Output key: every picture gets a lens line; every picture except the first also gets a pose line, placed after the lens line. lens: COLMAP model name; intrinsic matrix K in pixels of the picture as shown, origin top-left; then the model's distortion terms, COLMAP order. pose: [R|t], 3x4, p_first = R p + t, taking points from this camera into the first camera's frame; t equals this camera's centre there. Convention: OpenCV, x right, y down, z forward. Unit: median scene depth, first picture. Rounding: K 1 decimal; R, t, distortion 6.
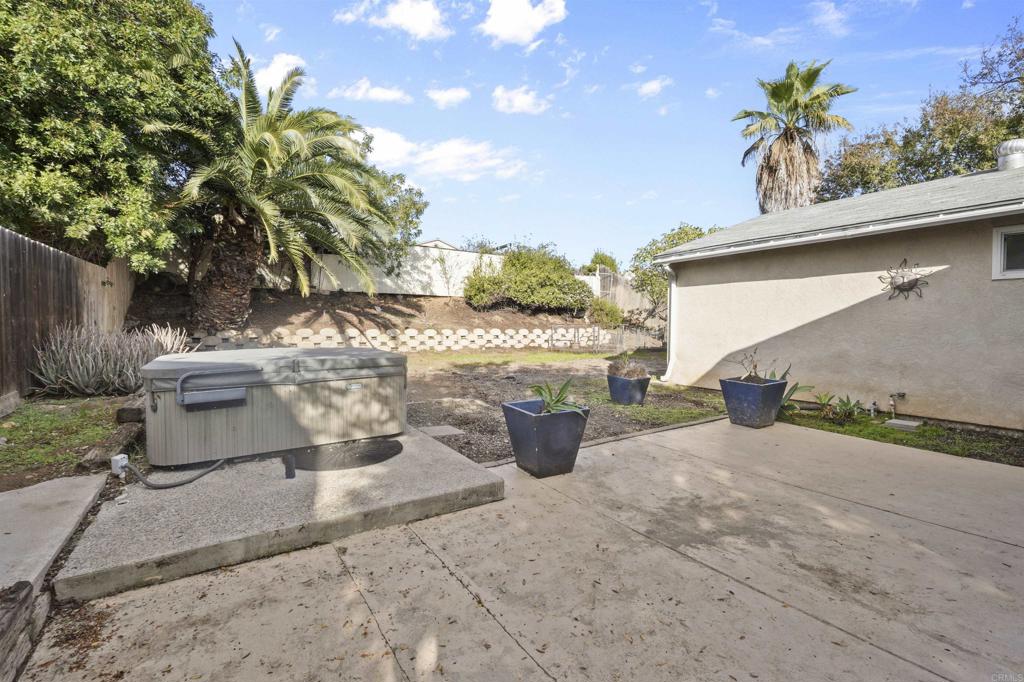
lens RADIAL K [[454.9, 0, 547.4], [0, 454.9, 328.8], [0, 0, 1]] dist [0.002027, -0.000261]
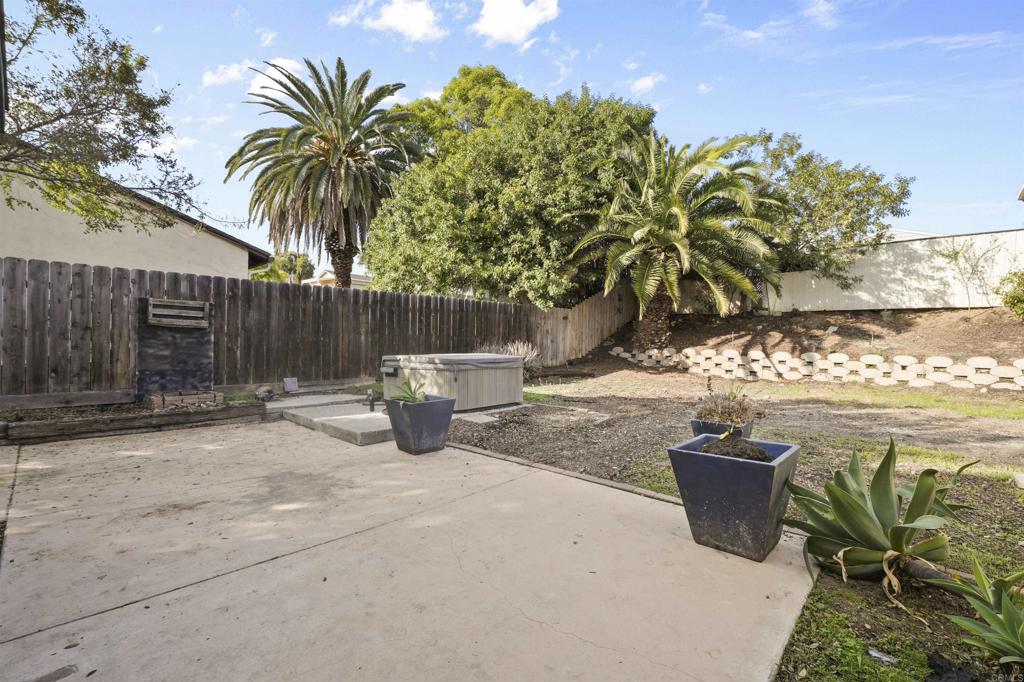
lens RADIAL K [[454.9, 0, 513.4], [0, 454.9, 343.0], [0, 0, 1]] dist [0.002027, -0.000261]
pose [[0.208036, 0.000671, -0.978121, 0.806231], [-0.030960, 0.999503, -0.005899, 0.009220], [0.977631, 0.031510, 0.207953, 0.620345]]
